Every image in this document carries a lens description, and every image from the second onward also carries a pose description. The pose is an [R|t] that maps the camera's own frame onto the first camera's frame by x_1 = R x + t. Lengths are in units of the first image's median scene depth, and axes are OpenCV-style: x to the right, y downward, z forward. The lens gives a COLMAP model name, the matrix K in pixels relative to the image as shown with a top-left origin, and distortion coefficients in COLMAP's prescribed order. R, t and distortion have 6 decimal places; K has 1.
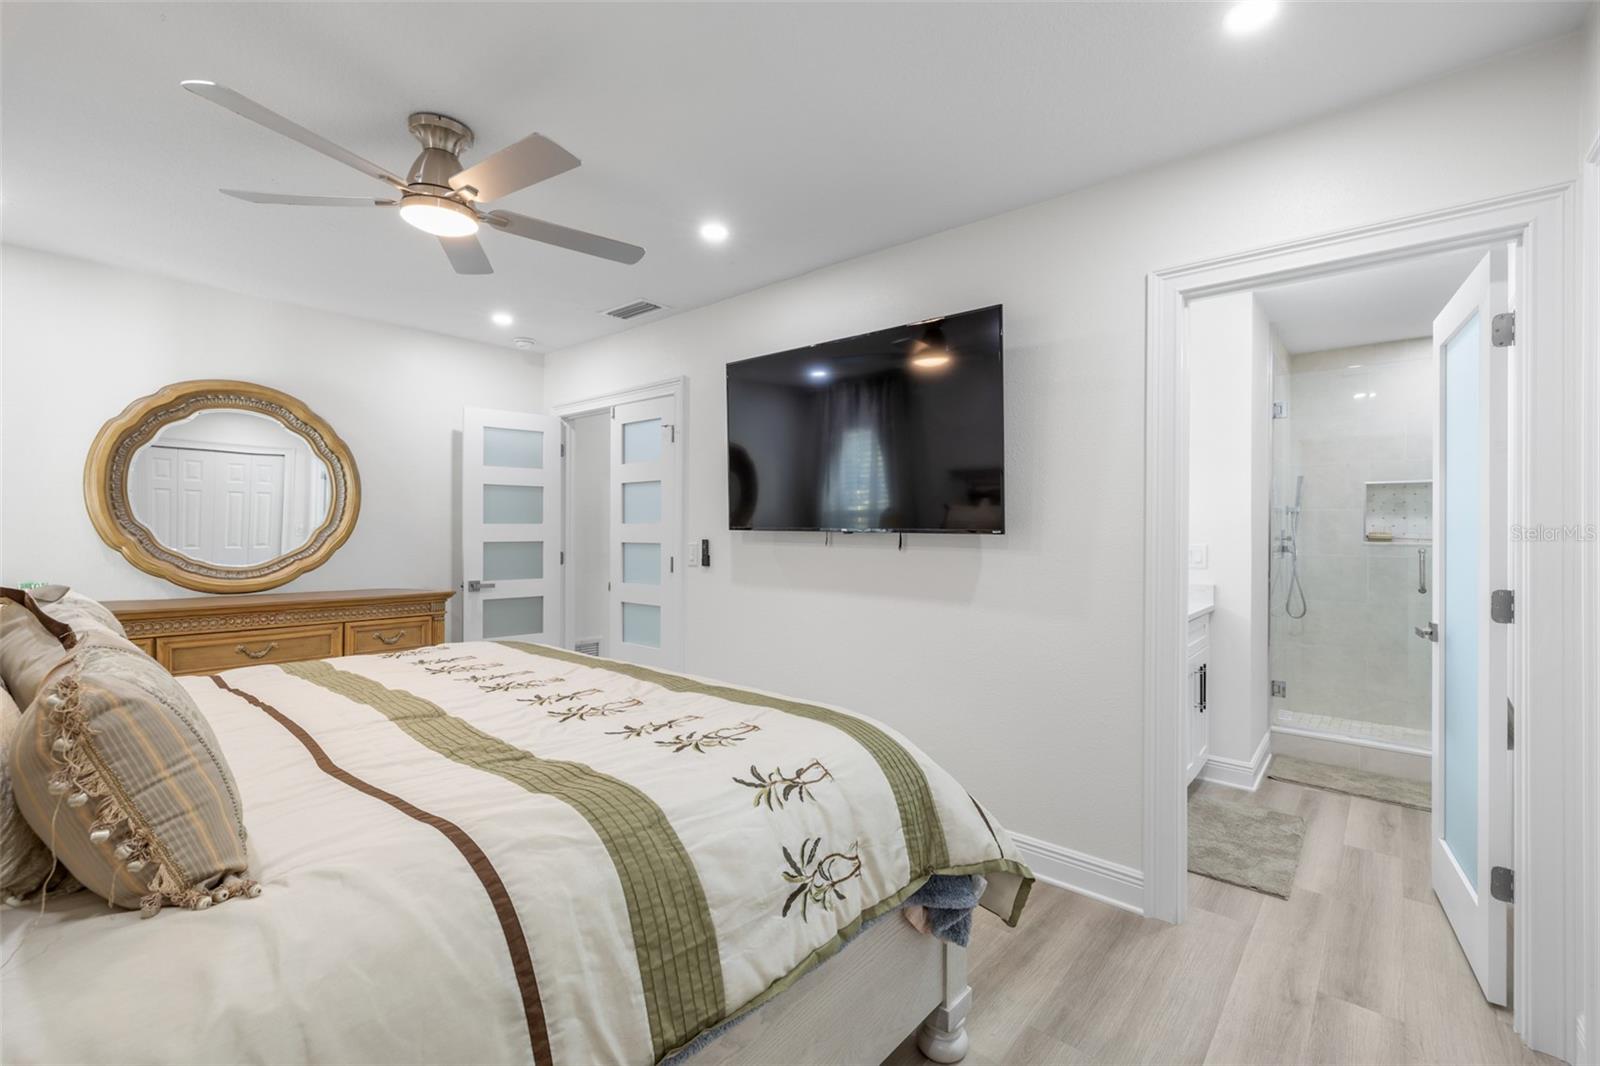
lens RADIAL K [[679.9, 0, 800.0], [0, 679.9, 533.0], [0, 0, 1]] dist [-0.001719, -0.000307]
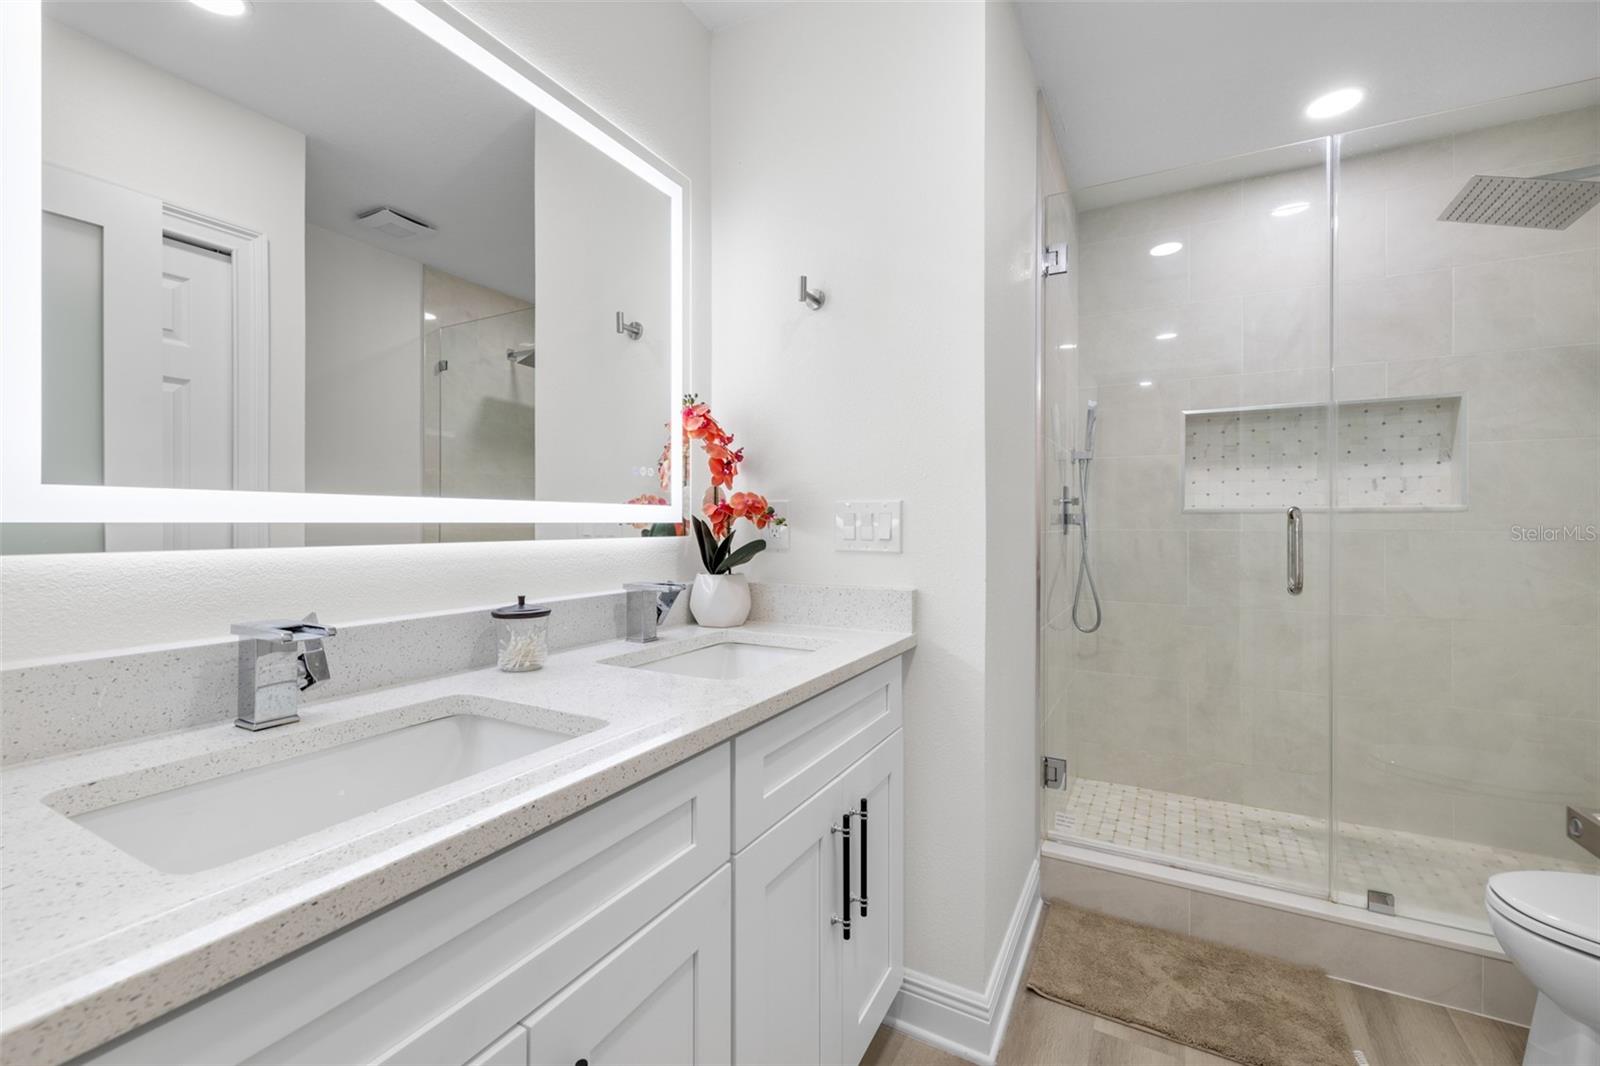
lens RADIAL K [[679.3, 0, 799.6], [0, 679.3, 519.4], [0, 0, 1]] dist [0.001315, 0.000362]
pose [[0.976876, -0.001356, 0.213802, 0.399916], [0.001651, 0.999998, -0.001202, 0.027341], [-0.213800, 0.001527, 0.976876, 0.526205]]
